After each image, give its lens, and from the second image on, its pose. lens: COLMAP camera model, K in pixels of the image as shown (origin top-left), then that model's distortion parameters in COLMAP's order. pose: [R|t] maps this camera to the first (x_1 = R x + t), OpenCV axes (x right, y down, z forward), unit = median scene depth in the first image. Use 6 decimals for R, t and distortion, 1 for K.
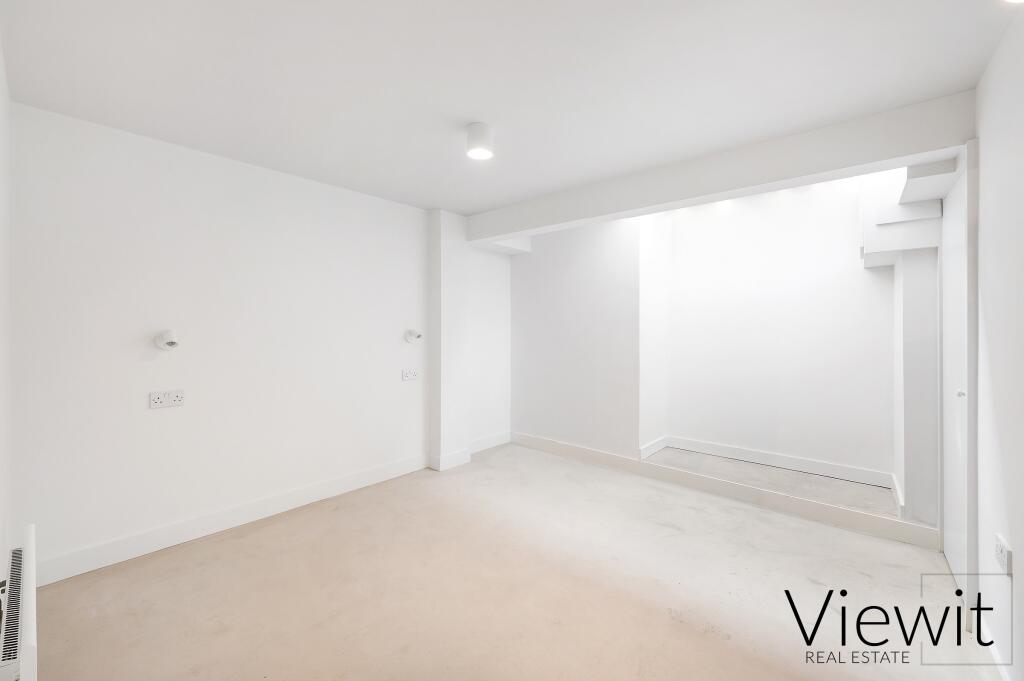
lens RADIAL K [[413.0, 0, 517.2], [0, 413.0, 326.6], [0, 0, 1]] dist [0.001341, 0.000235]
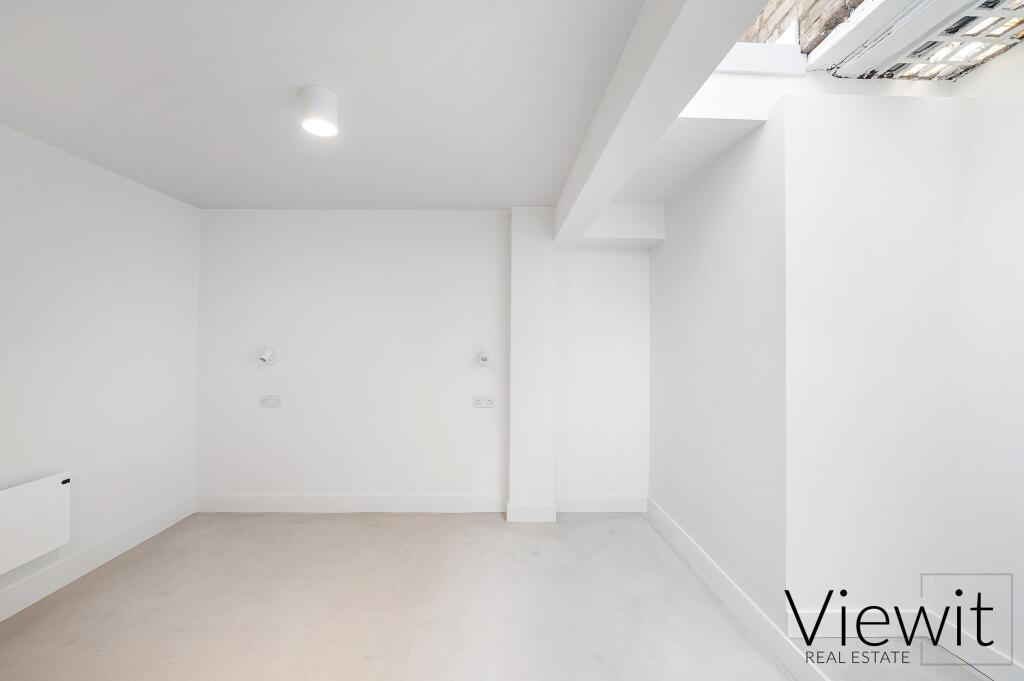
lens RADIAL K [[407.9, 0, 508.8], [0, 407.9, 342.3], [0, 0, 1]] dist [0.000553, -0.000022]
pose [[0.680008, -0.001960, -0.733202, 0.426880], [-0.006810, 0.999936, -0.008989, -0.003840], [0.733173, 0.011106, 0.679952, 0.448641]]
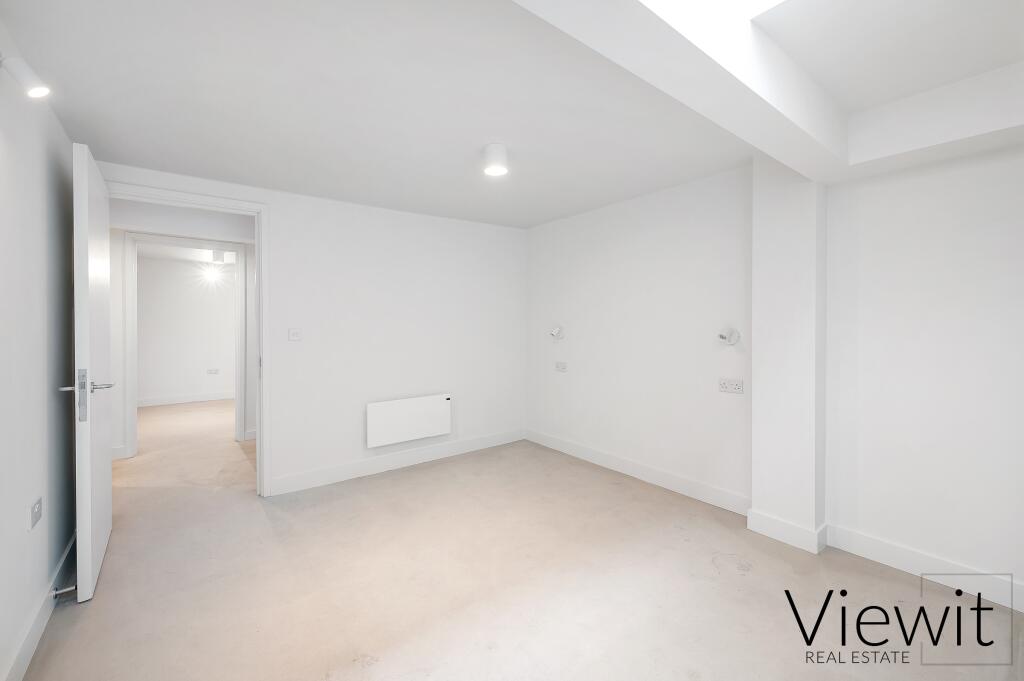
lens RADIAL K [[405.6, 0, 505.7], [0, 405.6, 327.3], [0, 0, 1]] dist [0.000263, -0.000006]
pose [[-0.197790, 0.003905, -0.980237, 0.586407], [0.001709, 0.999992, 0.003639, 0.002162], [0.980243, -0.000955, -0.197795, 0.746671]]
